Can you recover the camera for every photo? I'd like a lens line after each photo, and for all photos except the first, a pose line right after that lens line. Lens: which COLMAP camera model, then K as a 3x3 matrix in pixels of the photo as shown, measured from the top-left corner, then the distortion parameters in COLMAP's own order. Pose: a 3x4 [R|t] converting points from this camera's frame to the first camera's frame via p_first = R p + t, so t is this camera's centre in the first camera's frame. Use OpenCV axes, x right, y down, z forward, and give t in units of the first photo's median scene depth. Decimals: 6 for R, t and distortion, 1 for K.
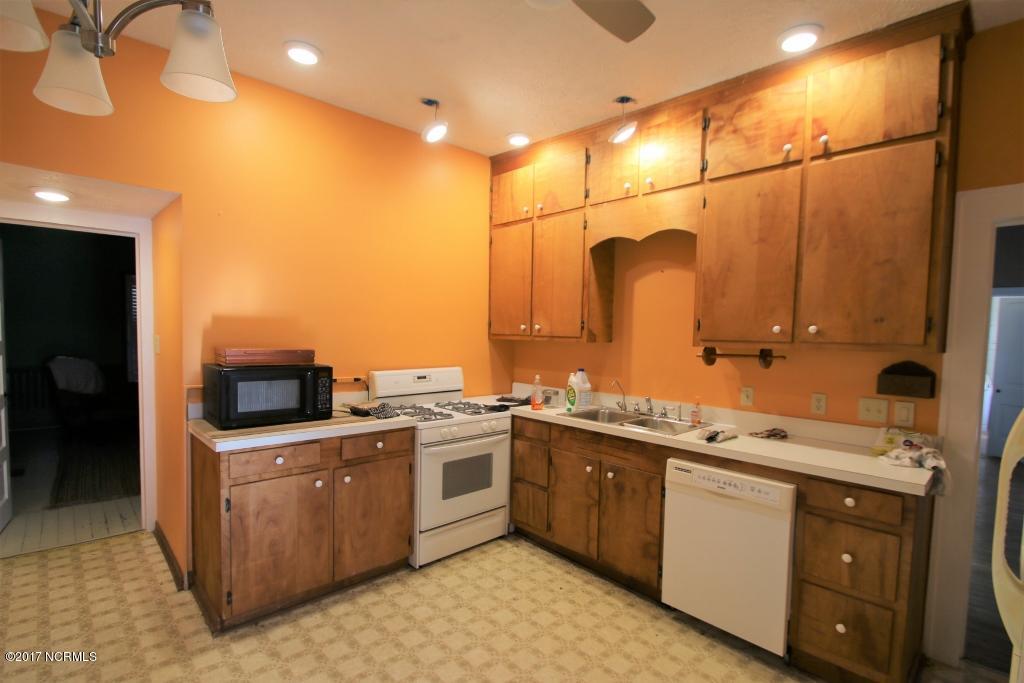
lens RADIAL K [[479.3, 0, 511.2], [0, 479.3, 357.8], [0, 0, 1]] dist [0.001414, -0.014143]
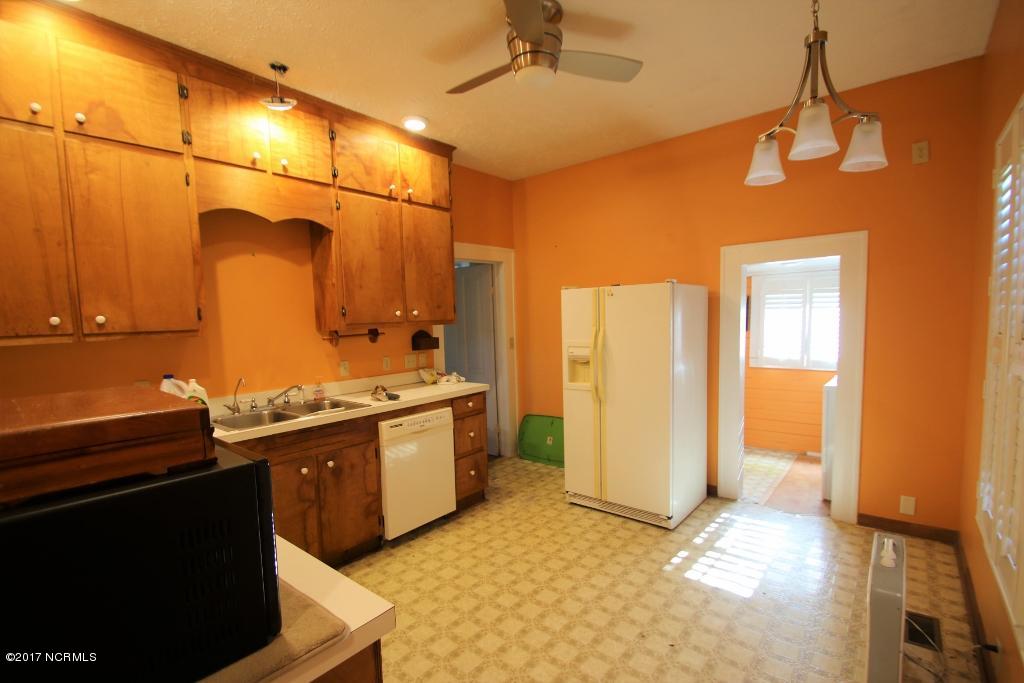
lens RADIAL K [[479.3, 0, 511.2], [0, 479.3, 357.8], [0, 0, 1]] dist [0.001414, -0.014143]
pose [[-0.128793, -0.103249, 0.986282, -0.878457], [0.078943, 0.990341, 0.113982, -0.061409], [-0.988524, 0.092540, -0.119398, 0.803516]]
